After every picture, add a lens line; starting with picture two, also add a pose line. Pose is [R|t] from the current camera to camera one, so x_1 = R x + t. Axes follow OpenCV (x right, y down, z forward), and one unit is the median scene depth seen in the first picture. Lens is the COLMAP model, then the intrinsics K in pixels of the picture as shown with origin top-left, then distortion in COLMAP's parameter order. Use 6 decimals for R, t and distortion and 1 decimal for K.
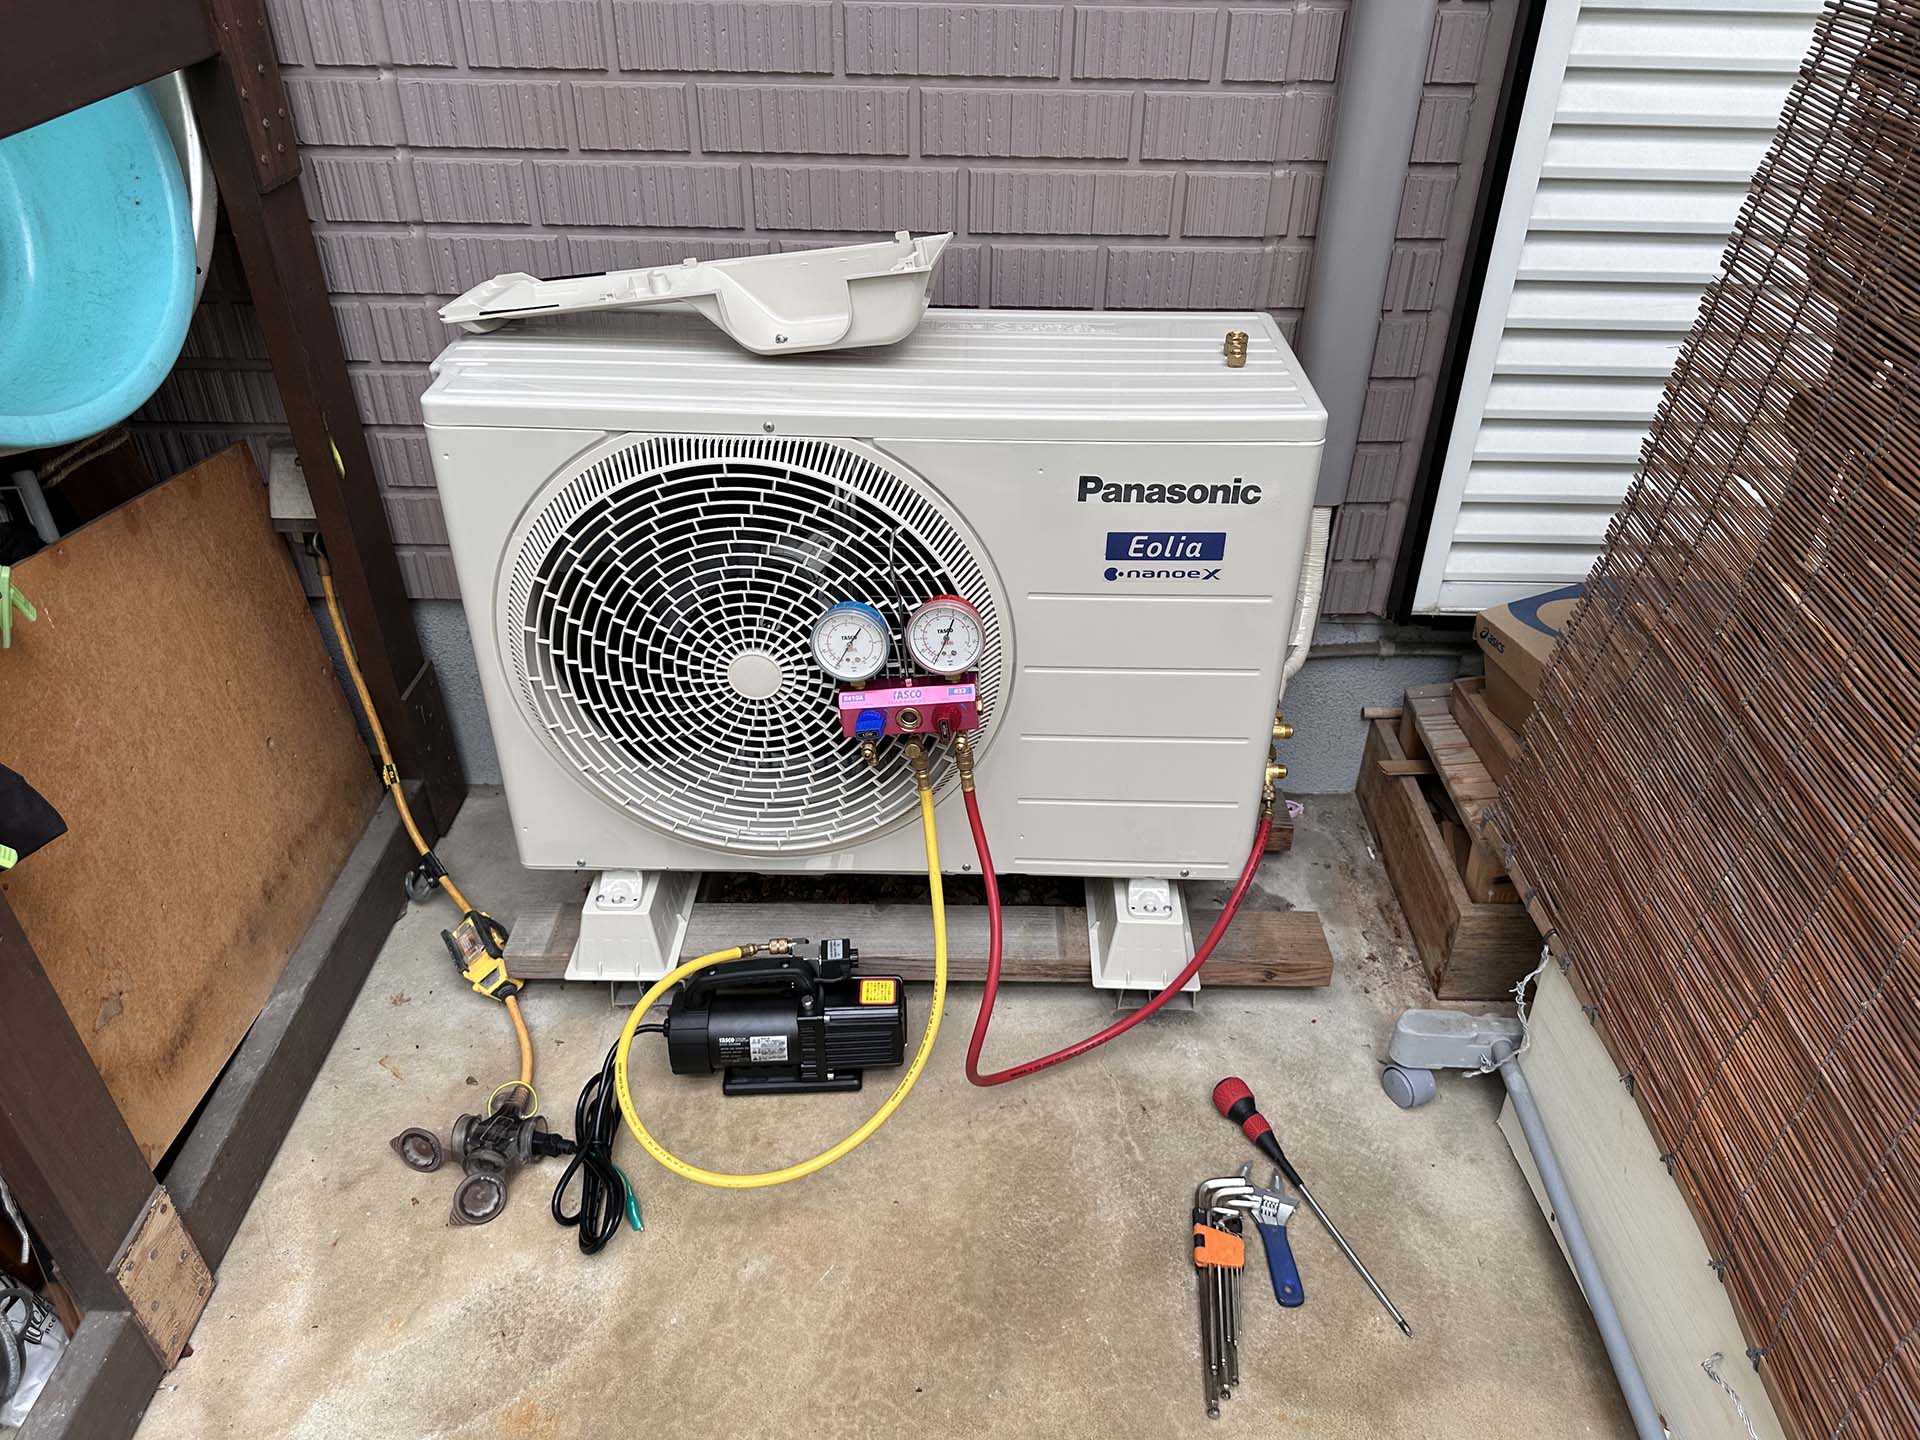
lens RADIAL K [[1326.0, 0, 966.7], [0, 1326.0, 735.7], [0, 0, 1]] dist [-0.026715, -0.001112]
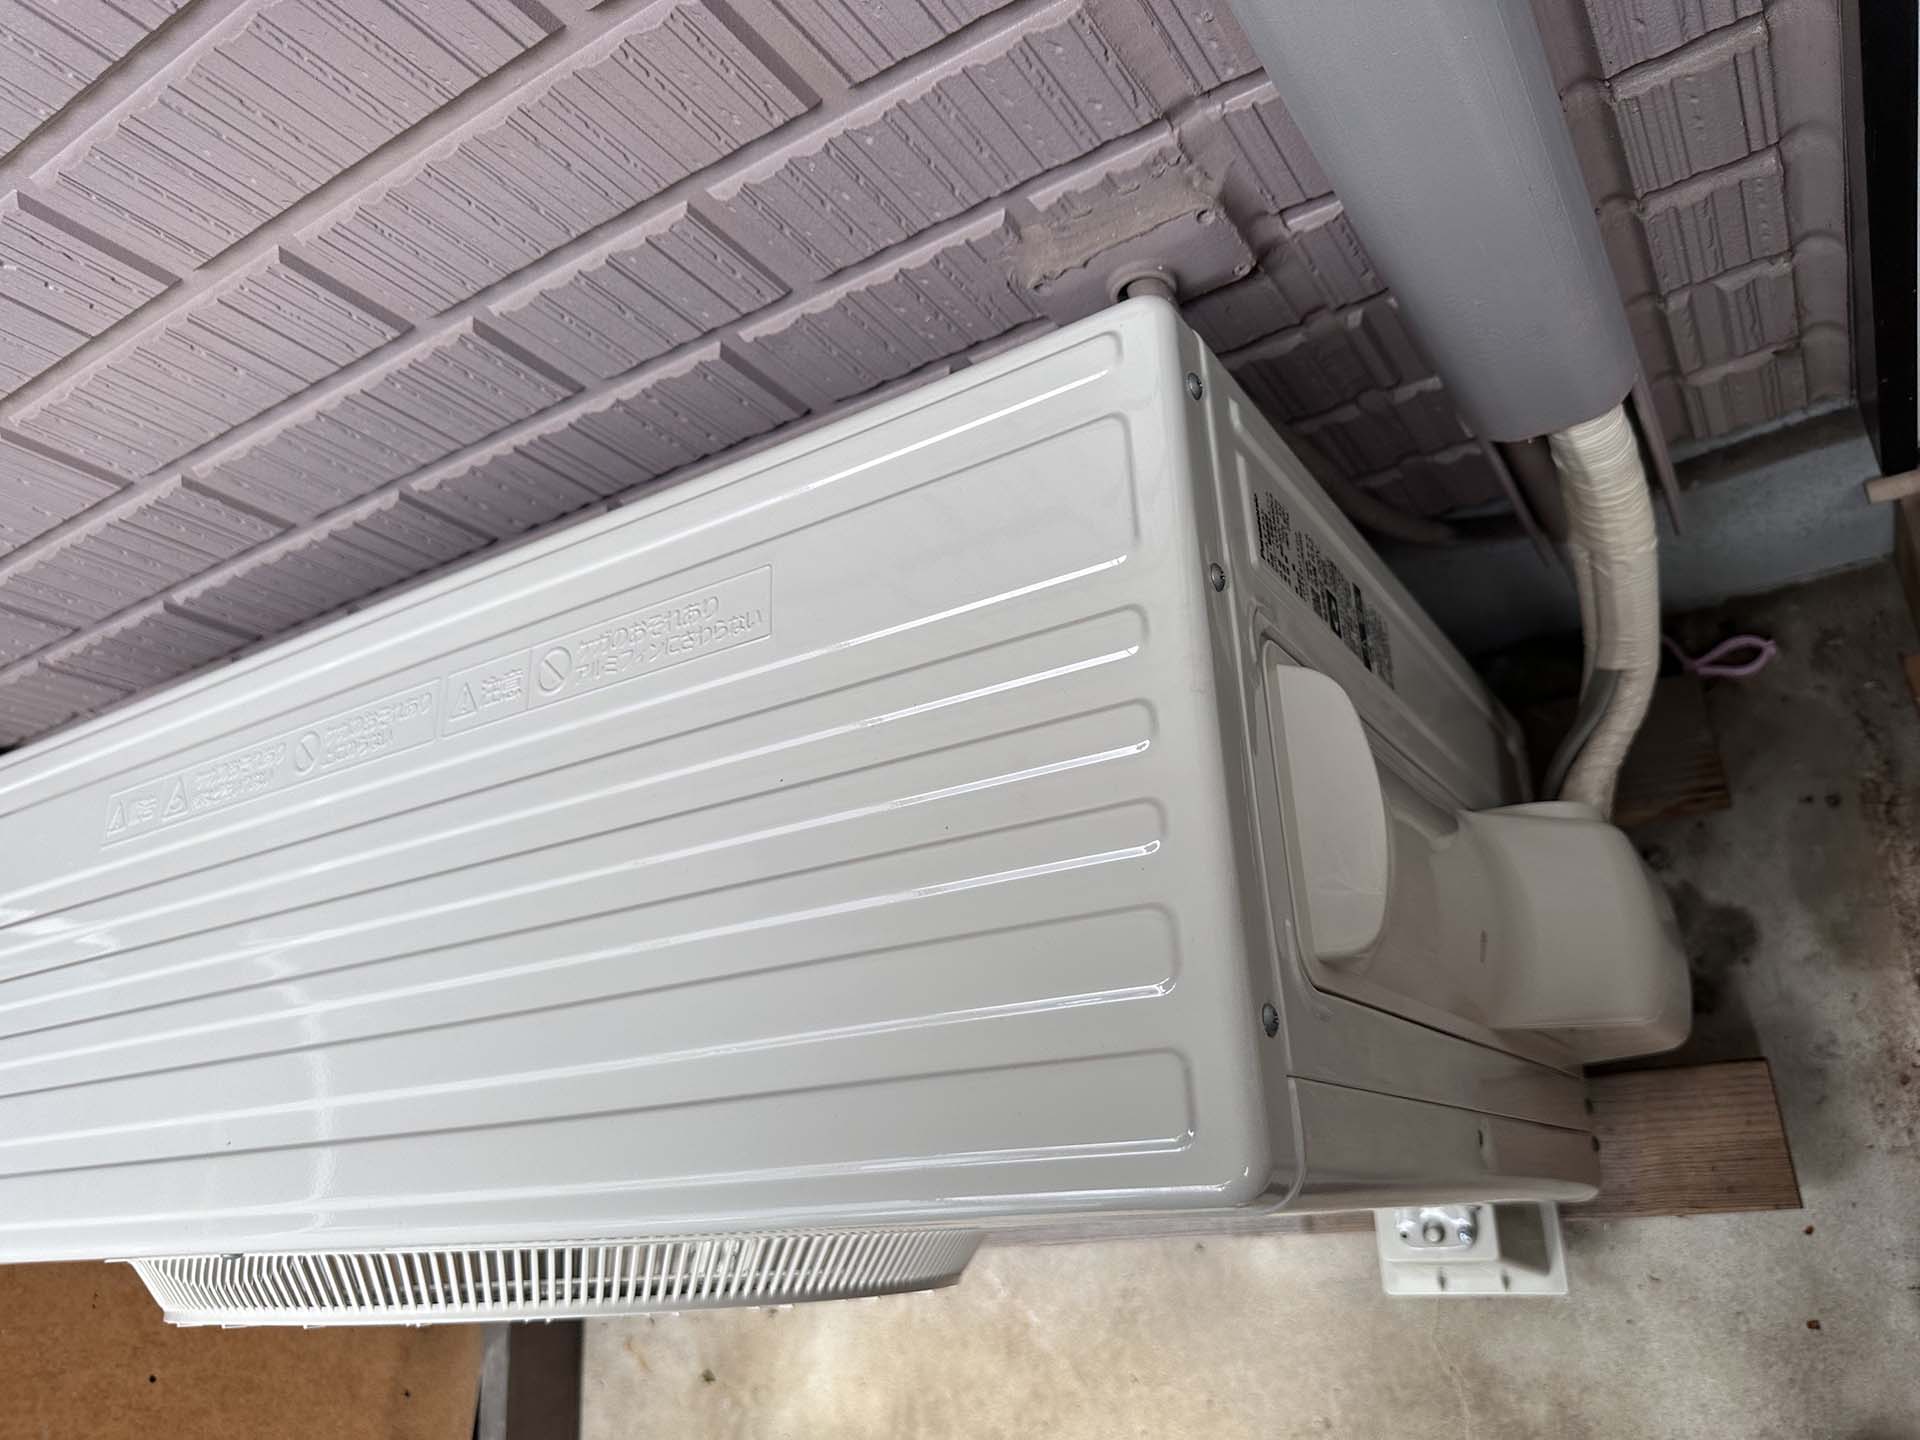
lens RADIAL K [[1371.0, 0, 975.1], [0, 1371.0, 701.6], [0, 0, 1]] dist [0.023297, -0.036360]
pose [[0.837291, -0.230418, -0.495835, 0.336460], [0.475727, 0.754005, 0.452946, -0.415512], [0.269495, -0.615130, 0.740937, 0.676214]]
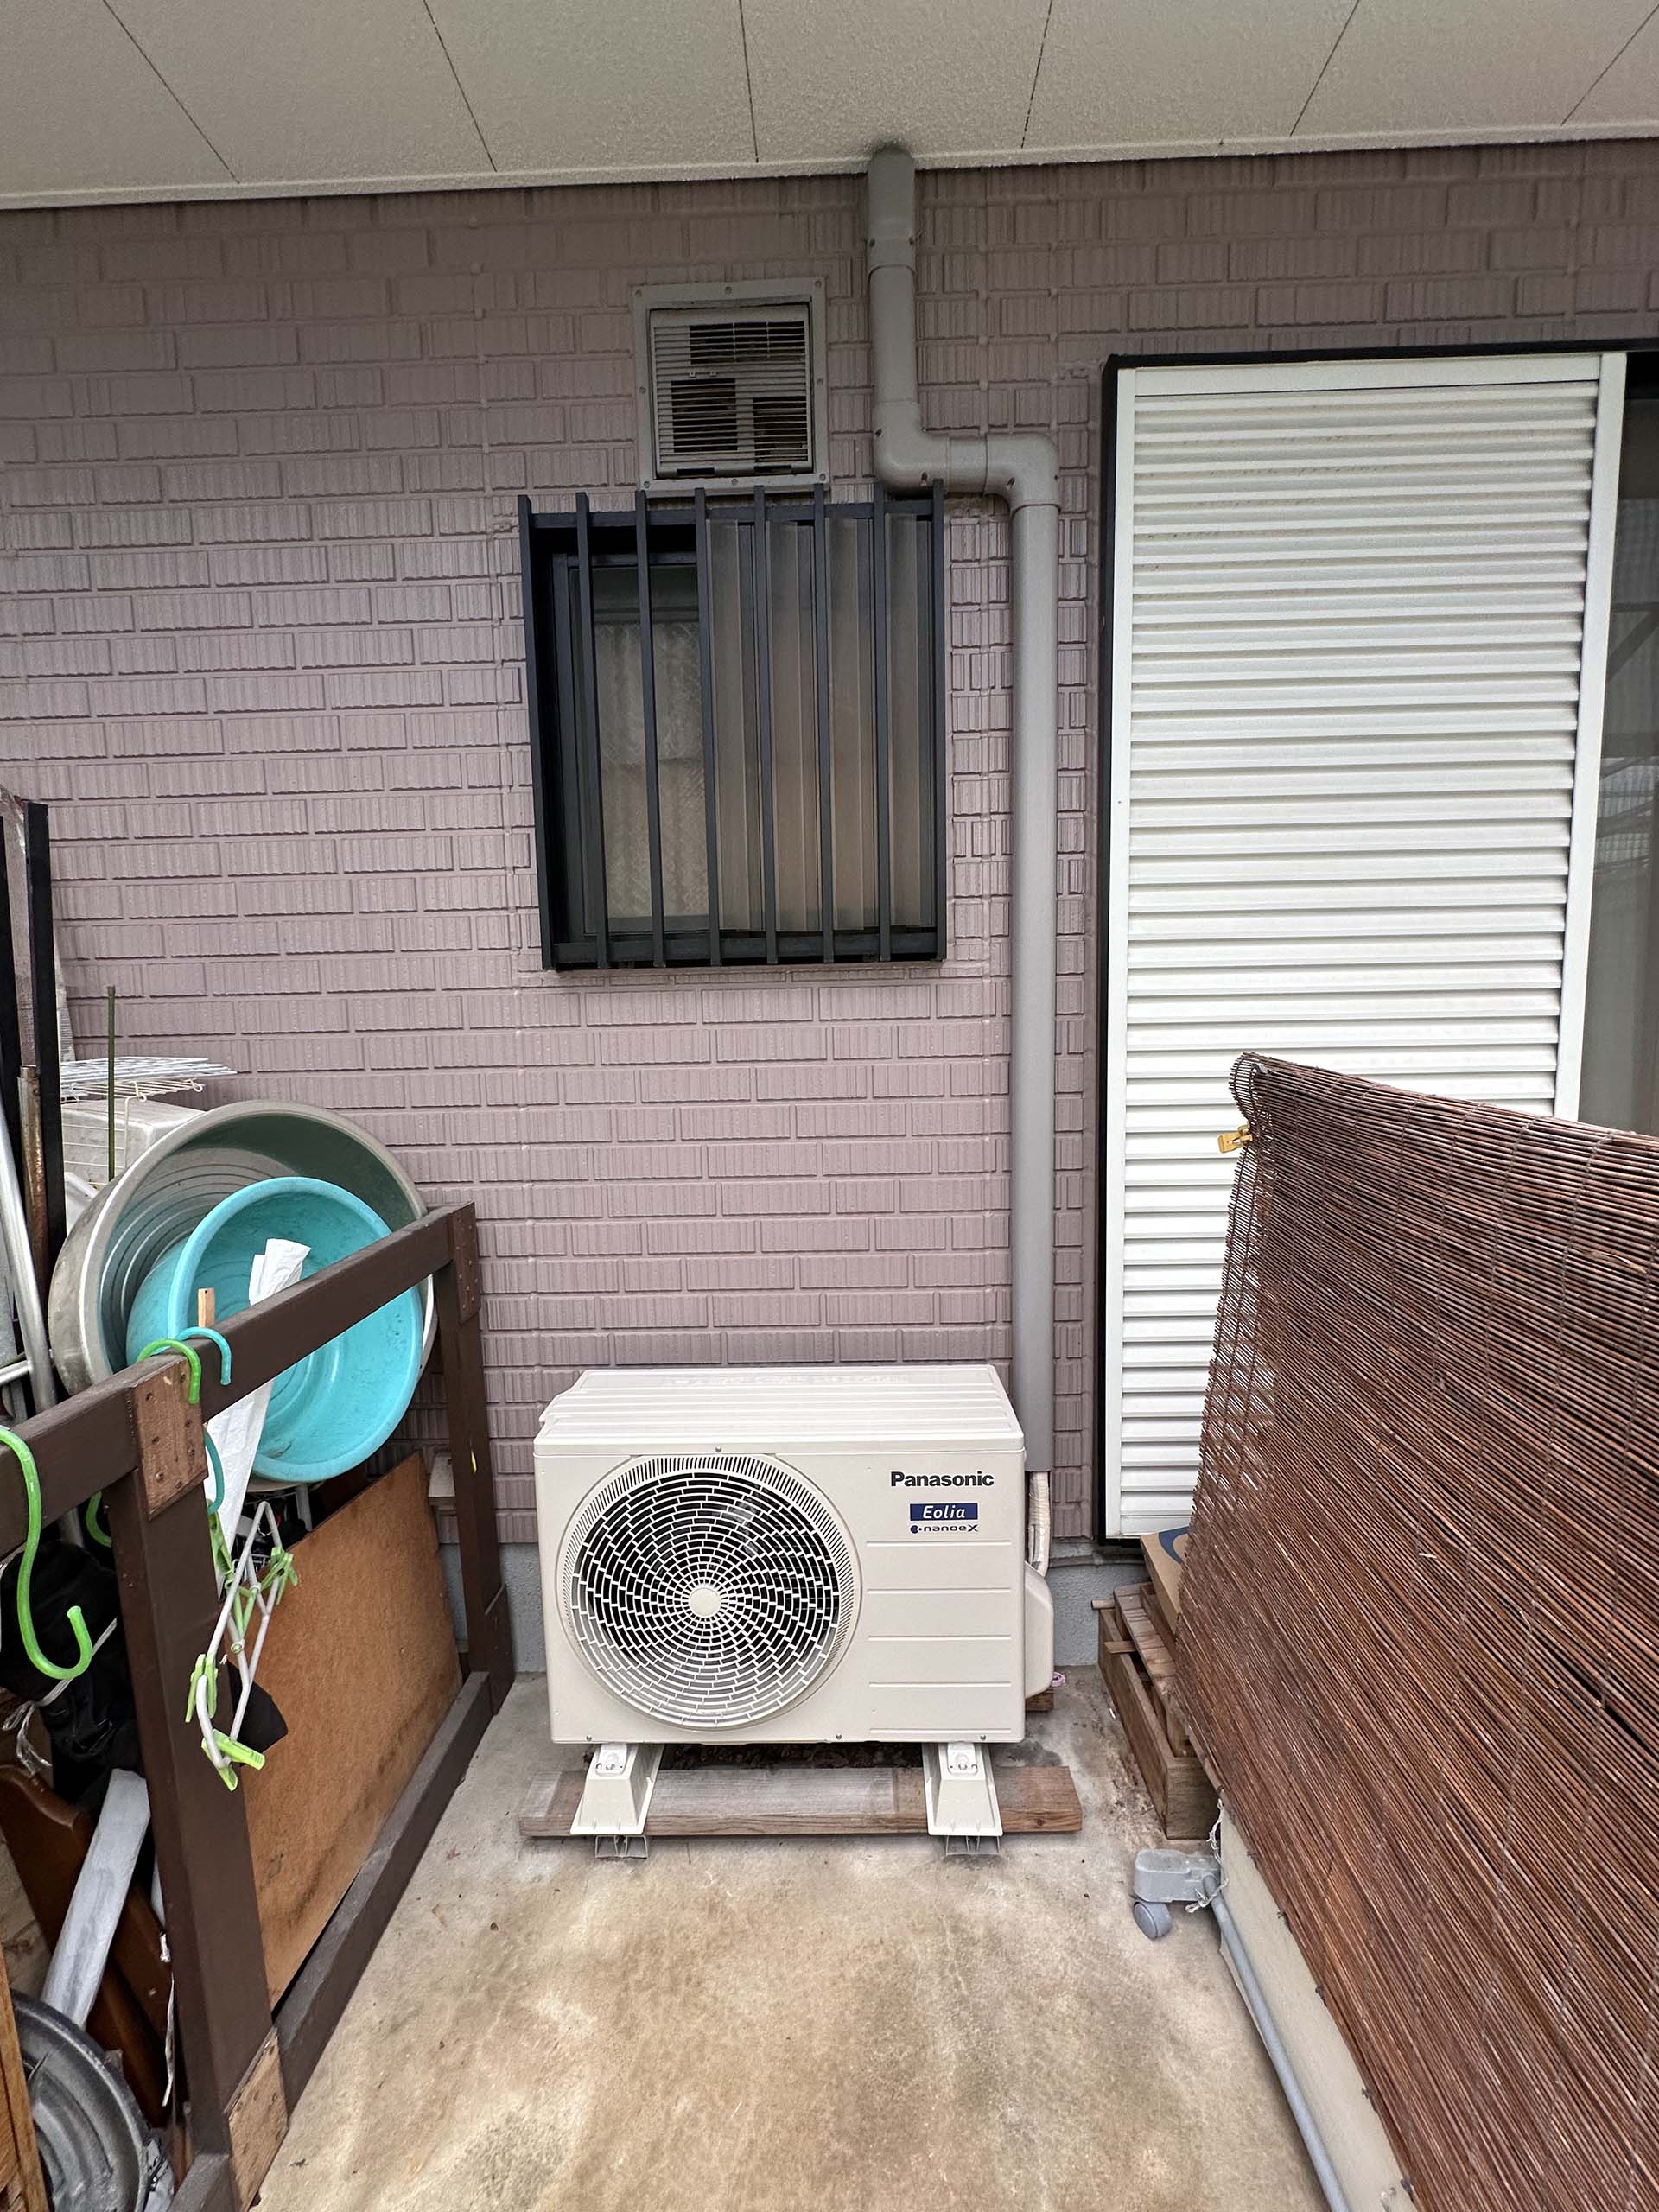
lens RADIAL K [[876.0, 0, 824.3], [0, 876.0, 1109.3], [0, 0, 1]] dist [-0.000349, 0.000233]
pose [[0.998974, -0.038722, -0.023493, 0.040457], [0.022822, 0.878409, -0.477365, -0.057529], [0.039121, 0.476339, 0.878391, -0.252730]]
